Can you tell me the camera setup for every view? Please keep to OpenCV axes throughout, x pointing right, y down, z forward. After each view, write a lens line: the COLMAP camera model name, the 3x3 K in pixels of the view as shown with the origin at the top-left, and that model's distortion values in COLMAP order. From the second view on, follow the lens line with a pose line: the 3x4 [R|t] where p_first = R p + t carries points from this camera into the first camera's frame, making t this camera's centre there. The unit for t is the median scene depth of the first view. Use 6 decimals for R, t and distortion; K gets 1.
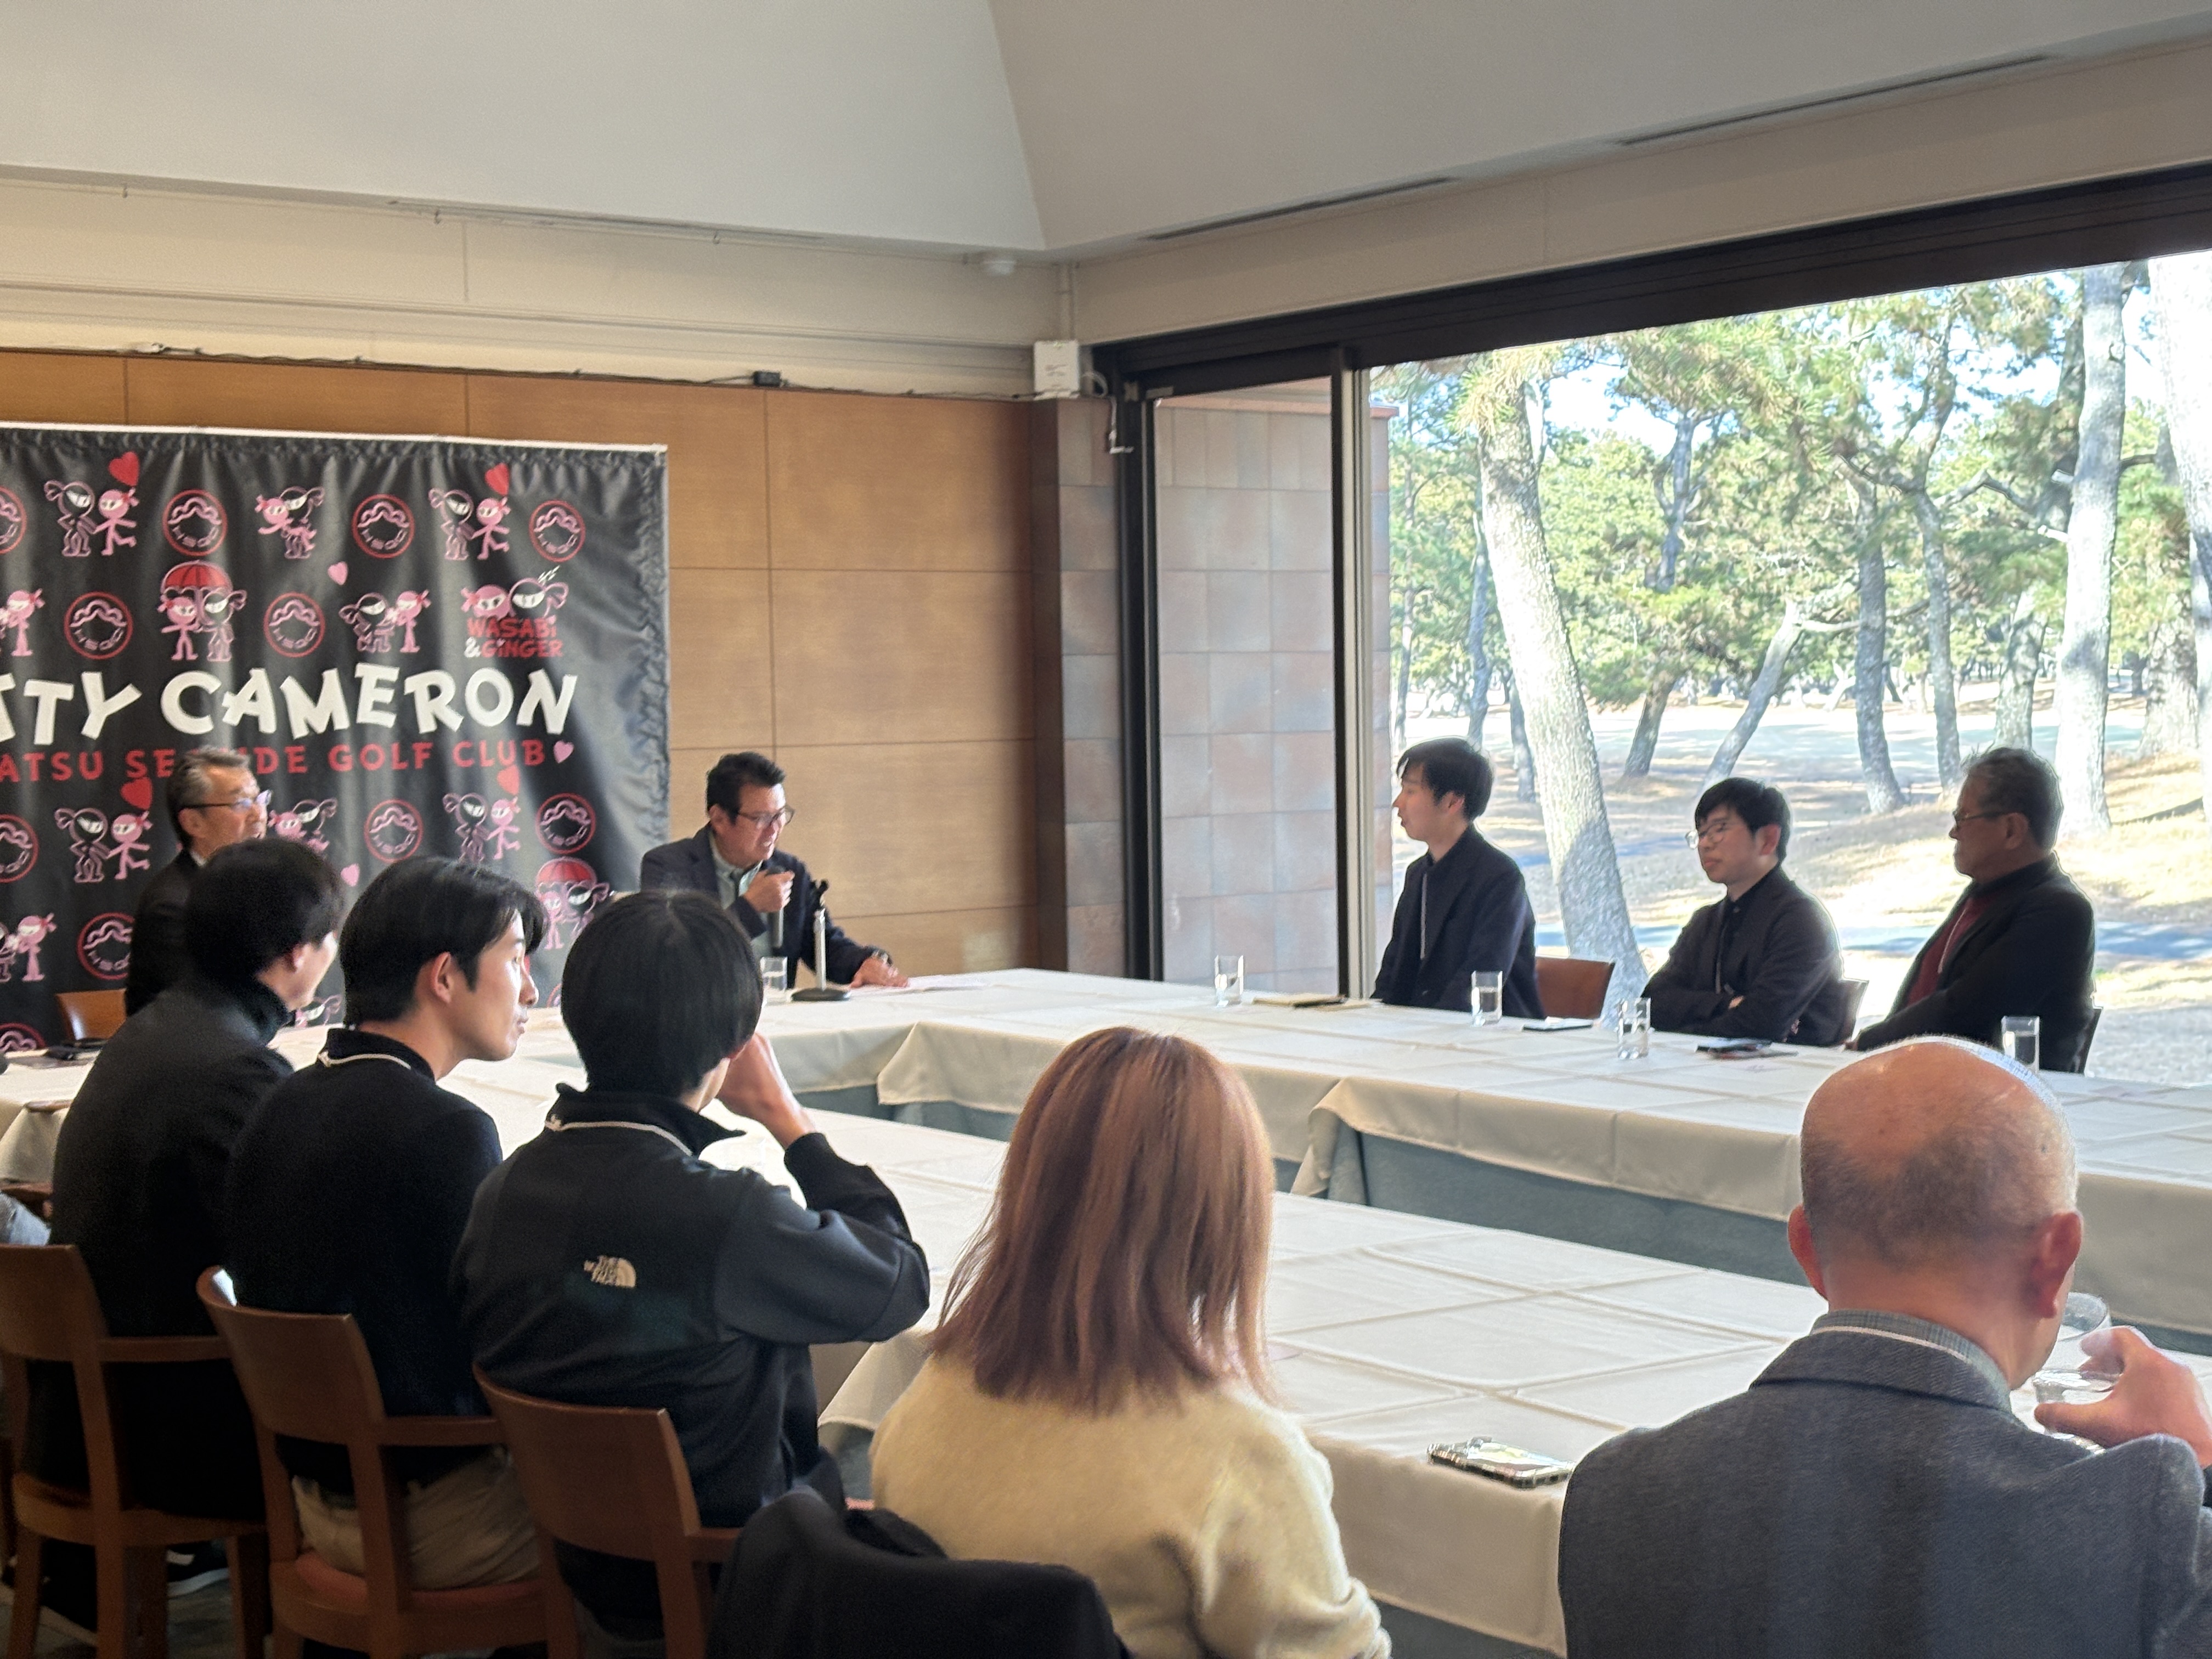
lens RADIAL K [[3360.8, 0, 1106.0], [0, 3360.8, 829.5], [0, 0, 1]] dist [0.163029, 0.010966]
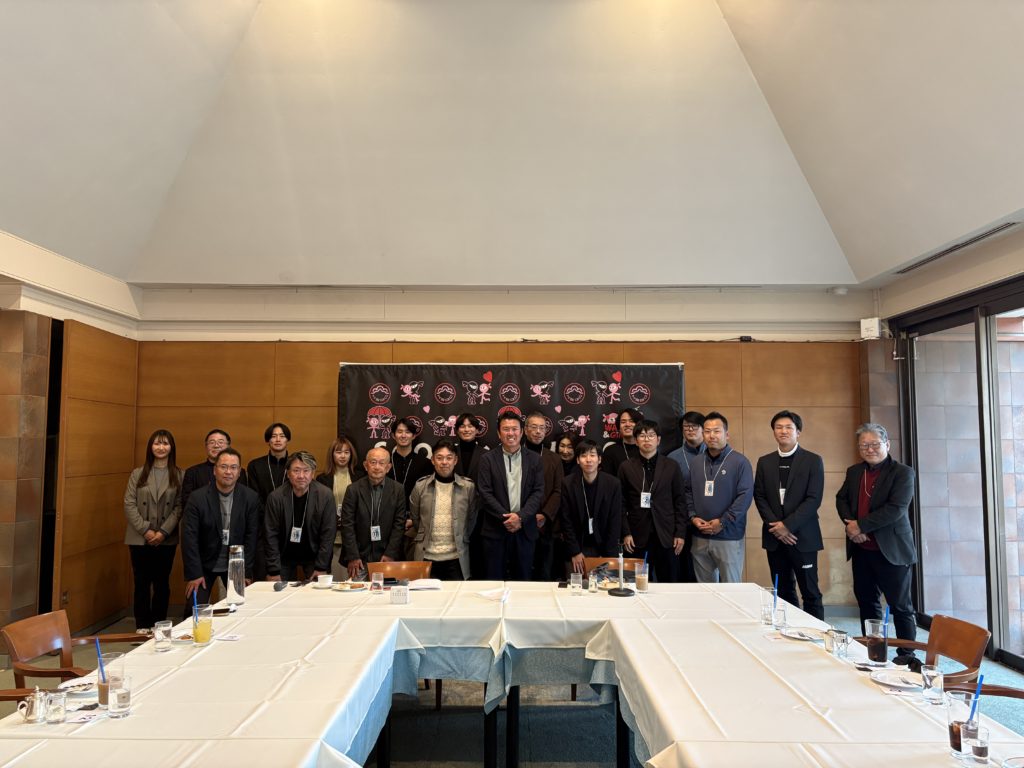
lens RADIAL K [[767.9, 0, 512.0], [0, 767.9, 384.0], [0, 0, 1]] dist [0.064633, -0.000948]
pose [[0.801456, -0.027096, -0.597439, 0.126807], [-0.039806, 0.994341, -0.098496, -0.026021], [0.596727, 0.102722, 0.795842, 0.383939]]
